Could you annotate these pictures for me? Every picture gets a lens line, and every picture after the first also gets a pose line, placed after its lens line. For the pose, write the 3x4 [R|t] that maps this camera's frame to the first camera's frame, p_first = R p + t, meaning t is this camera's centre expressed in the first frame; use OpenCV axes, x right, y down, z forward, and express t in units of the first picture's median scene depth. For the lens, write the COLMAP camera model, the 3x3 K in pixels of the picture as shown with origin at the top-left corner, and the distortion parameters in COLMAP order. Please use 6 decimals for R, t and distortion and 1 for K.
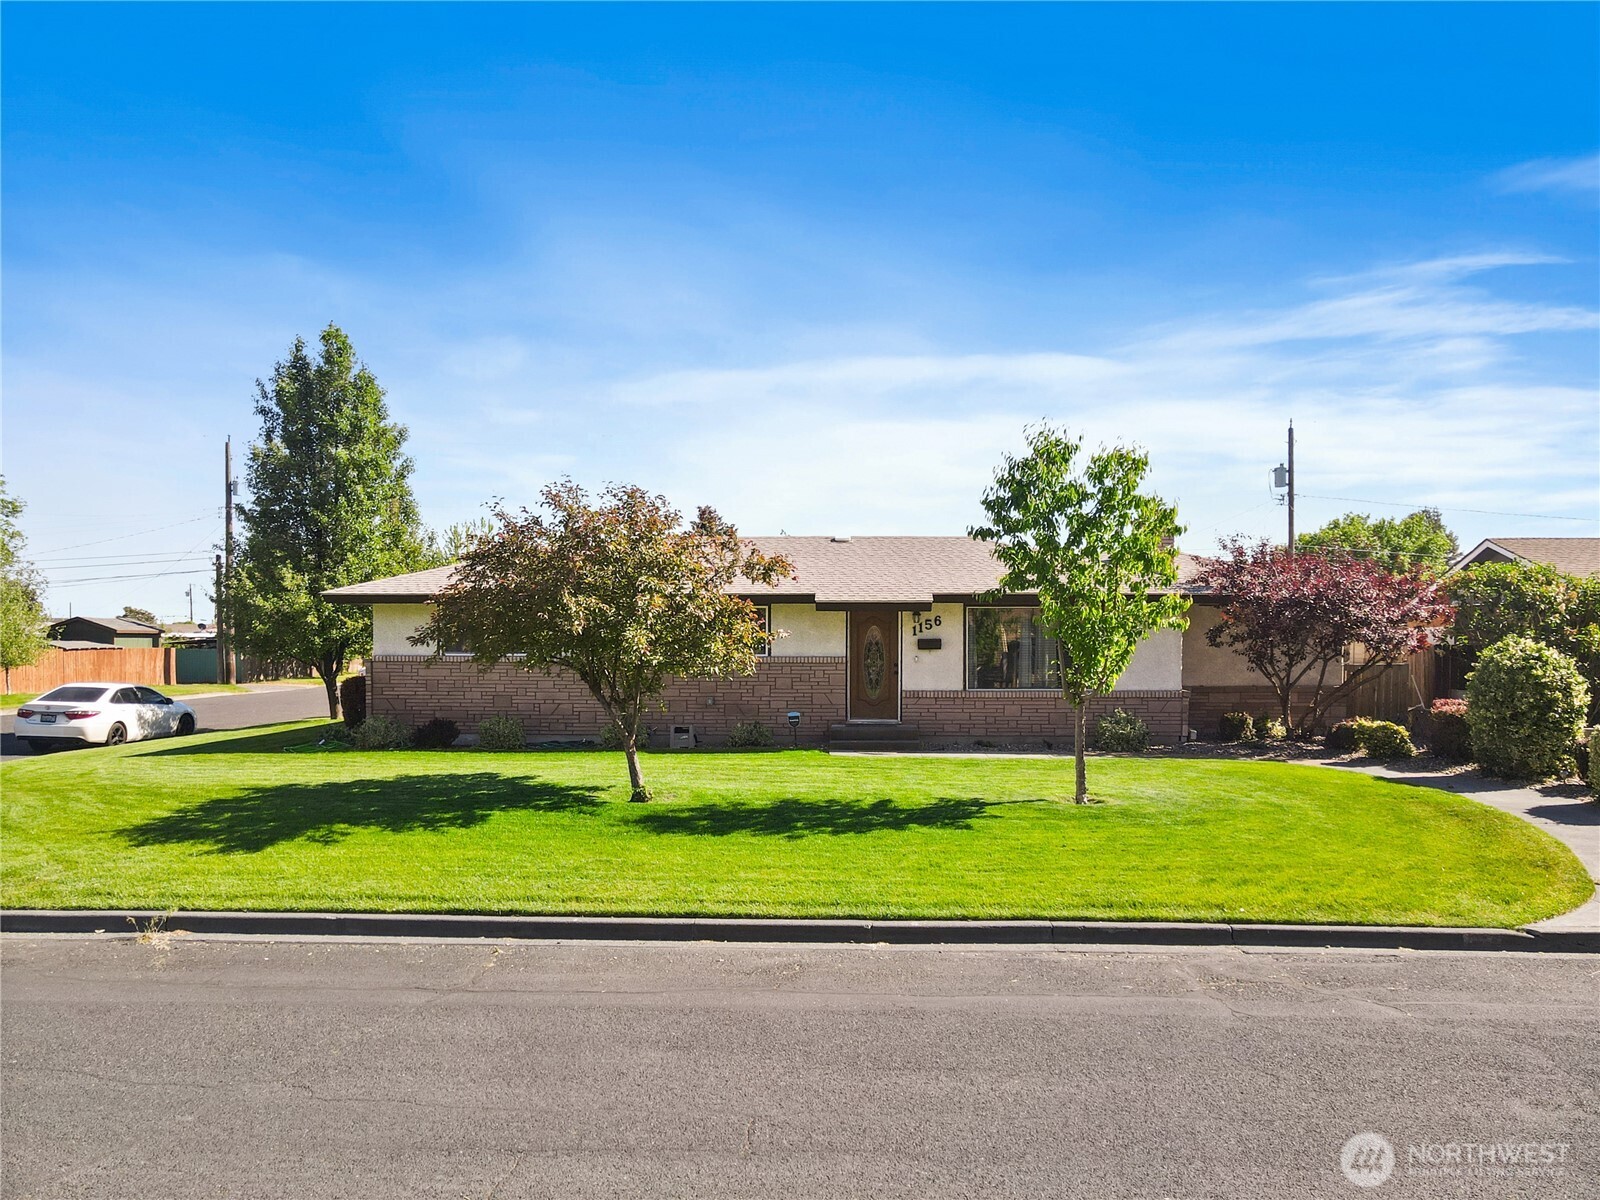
lens RADIAL K [[1223.3, 0, 816.2], [0, 1223.3, 671.6], [0, 0, 1]] dist [0.007391, 0.009765]
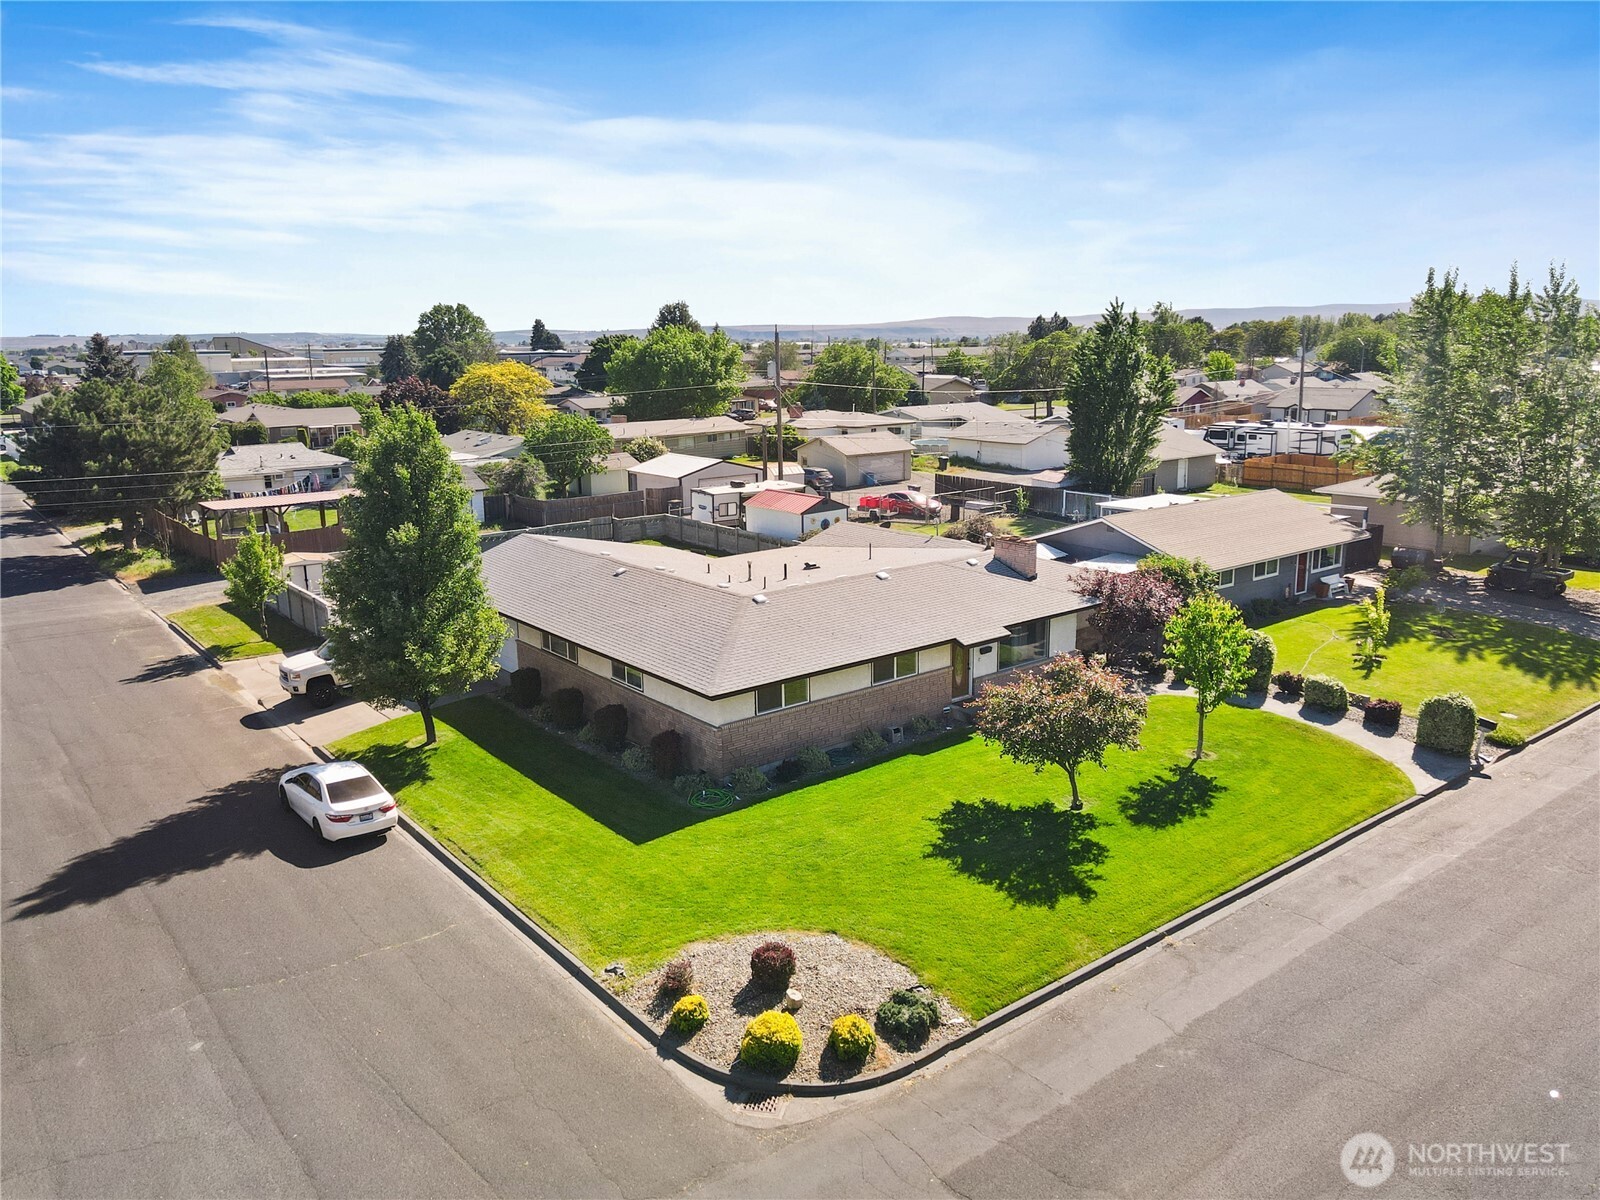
lens RADIAL K [[1182.9, 0, 803.9], [0, 1182.9, 595.0], [0, 0, 1]] dist [-0.001352, 0.026180]
pose [[0.762214, -0.154058, 0.628726, -0.979521], [0.032133, 0.979074, 0.200950, -0.379162], [-0.646527, -0.132964, 0.751214, -0.079928]]
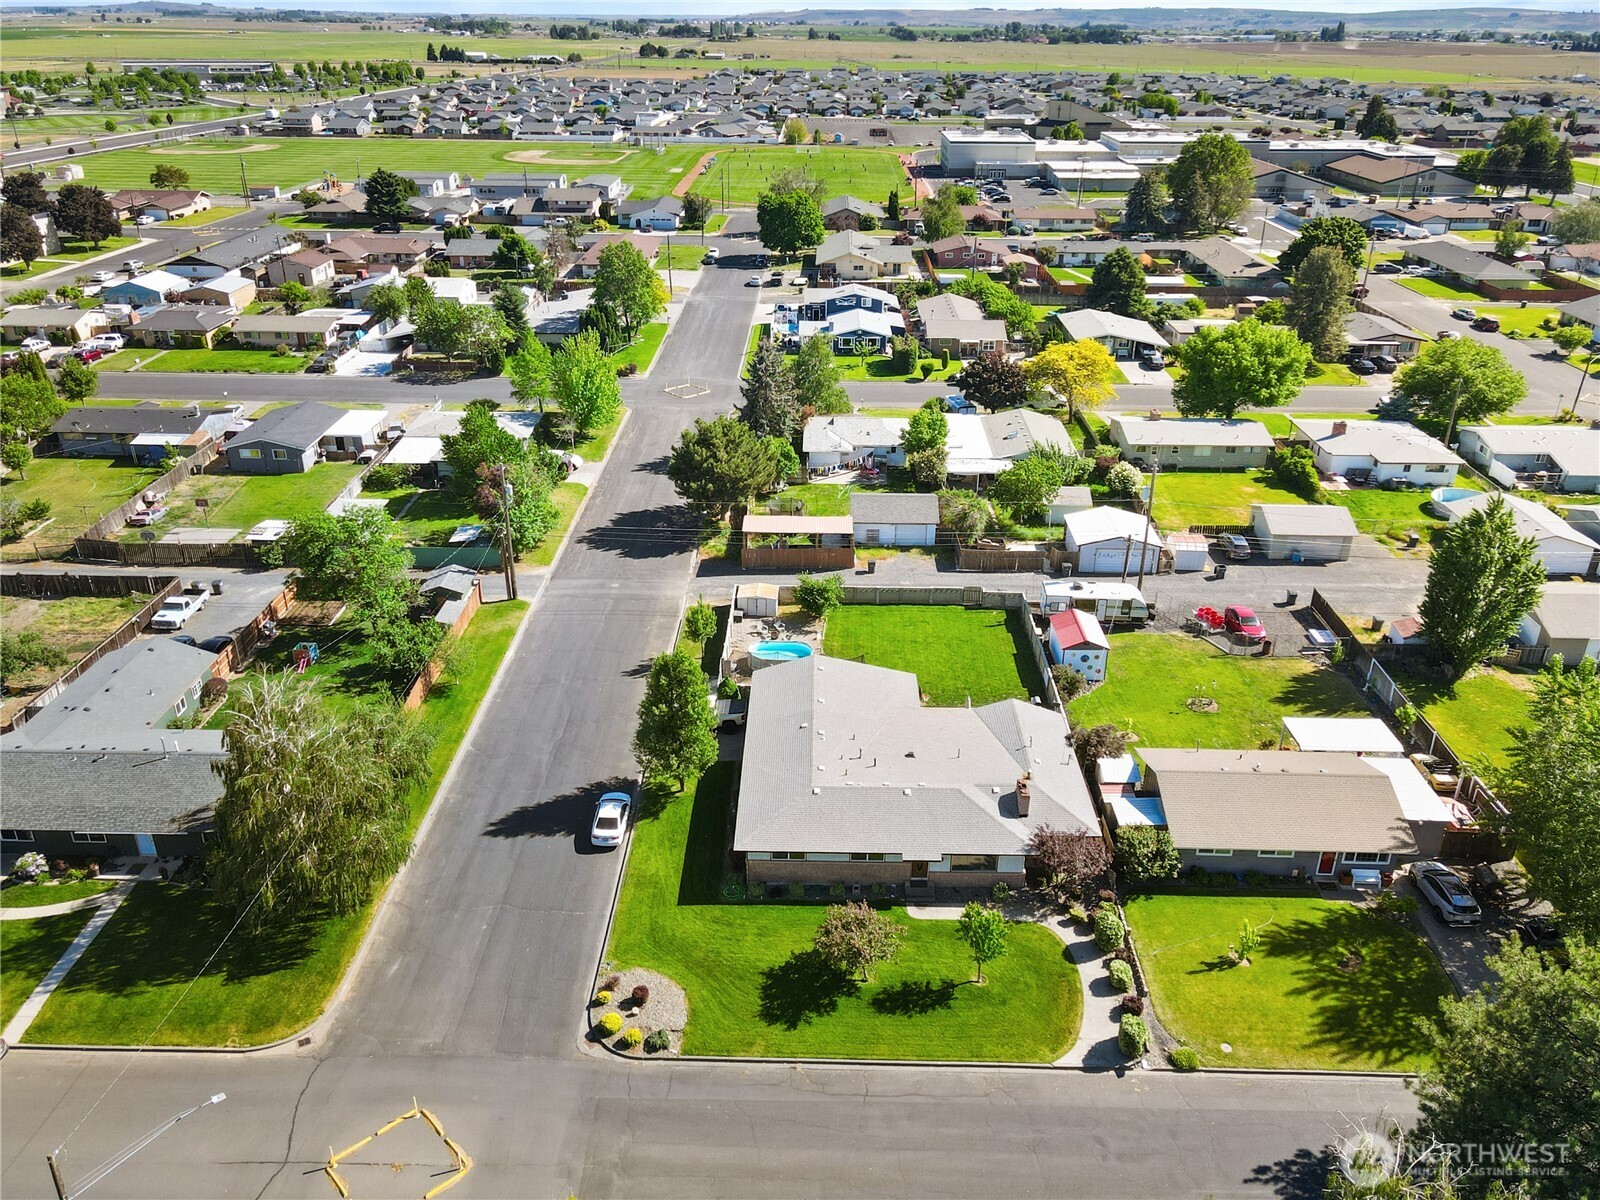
lens RADIAL K [[1214.8, 0, 810.6], [0, 1214.8, 595.7], [0, 0, 1]] dist [-0.001098, -0.003688]
pose [[0.999806, -0.002559, 0.019515, -0.230208], [-0.005685, 0.911685, 0.410850, -1.519411], [-0.018843, -0.410881, 0.911494, -1.181487]]
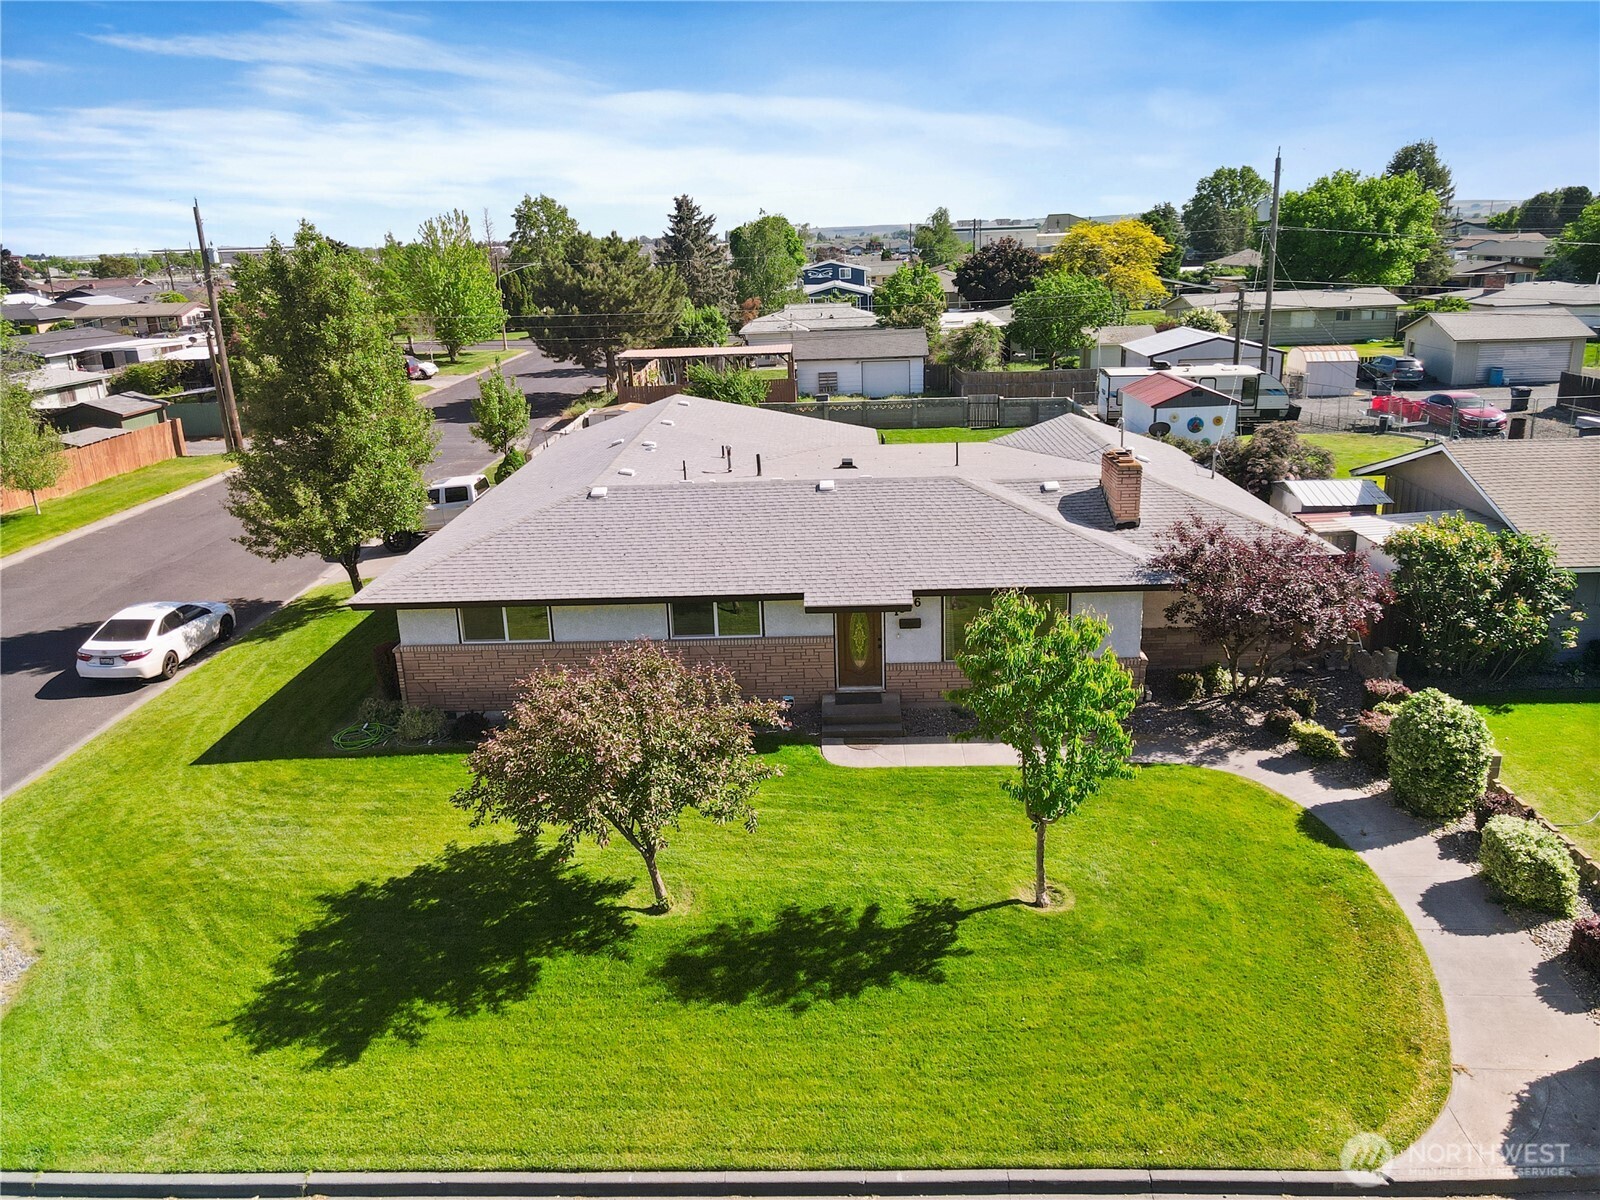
lens RADIAL K [[1182.9, 0, 803.9], [0, 1182.9, 595.0], [0, 0, 1]] dist [-0.001352, 0.026180]
pose [[0.999376, -0.034931, -0.005236, 0.003805], [0.035047, 0.962239, 0.269942, -0.282098], [-0.004391, -0.269957, 0.962862, -0.004902]]
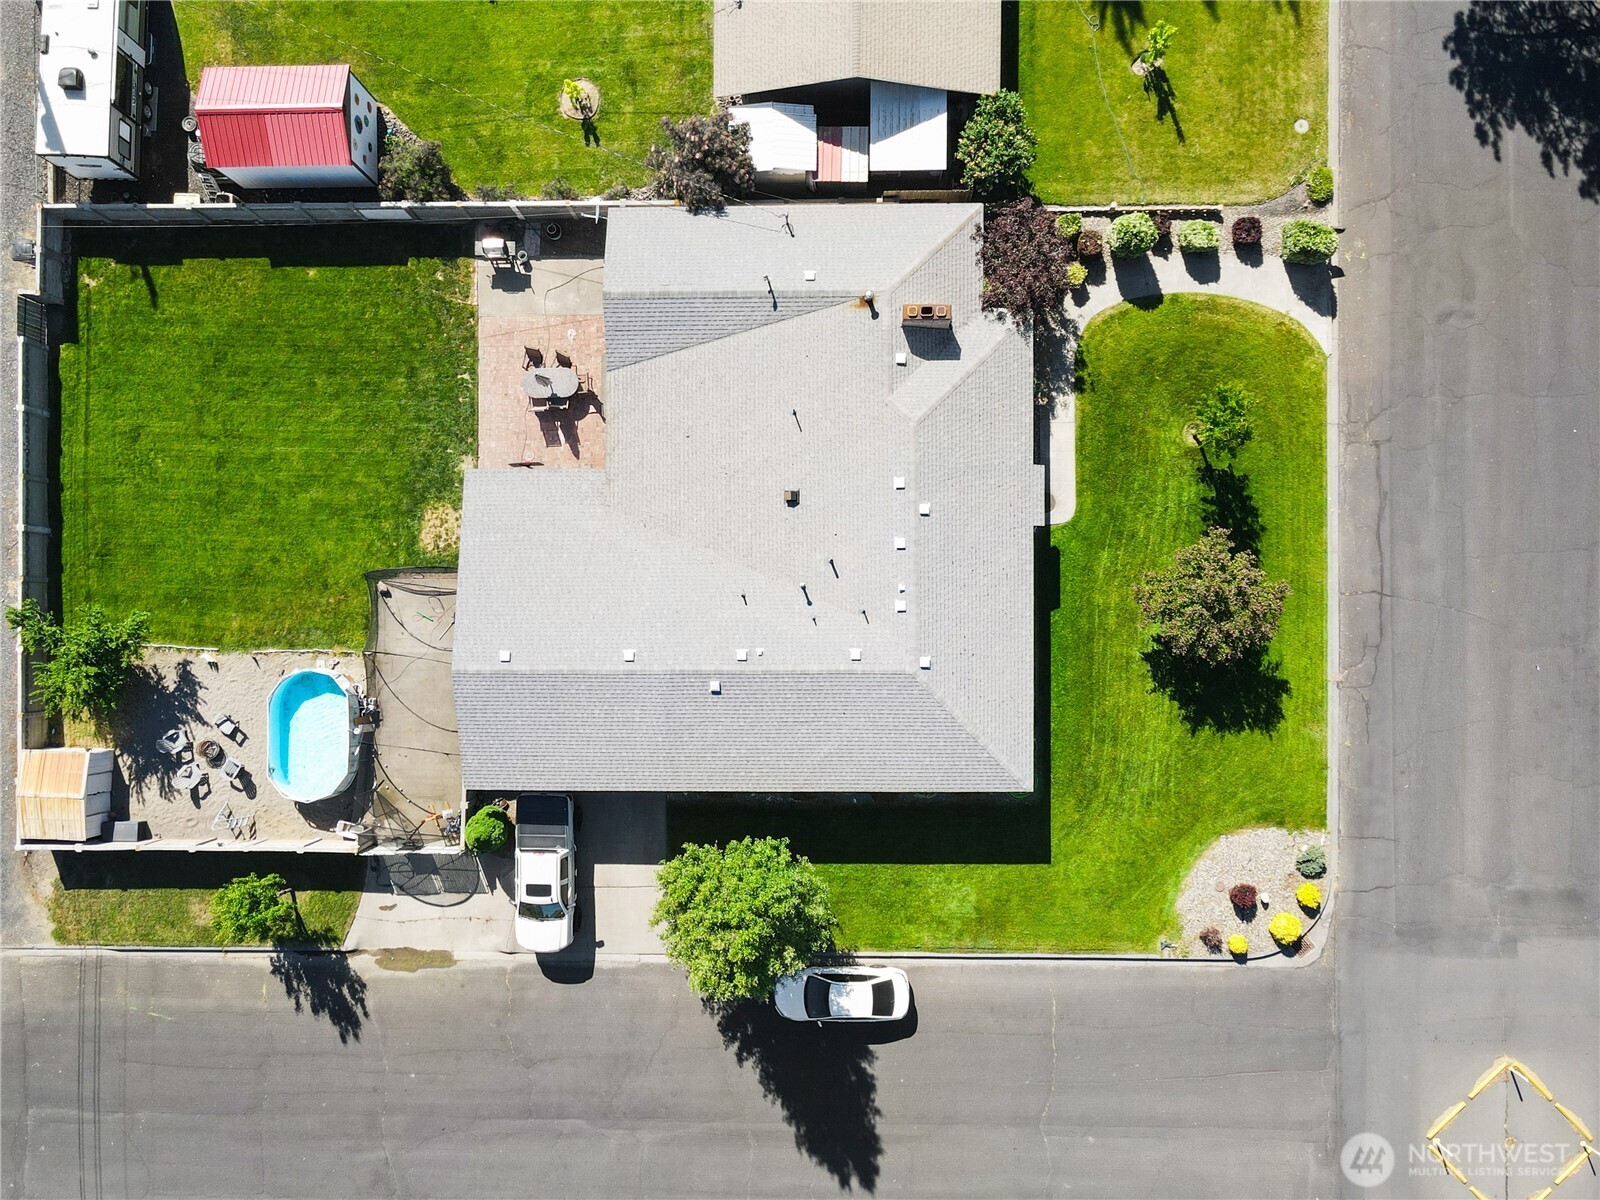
lens RADIAL K [[1182.9, 0, 803.9], [0, 1182.9, 595.0], [0, 0, 1]] dist [-0.001352, 0.026180]
pose [[-0.030730, -0.999508, 0.006223, -0.087788], [0.059739, 0.004378, 0.998204, -1.572225], [-0.997741, 0.031046, 0.059575, 1.023158]]
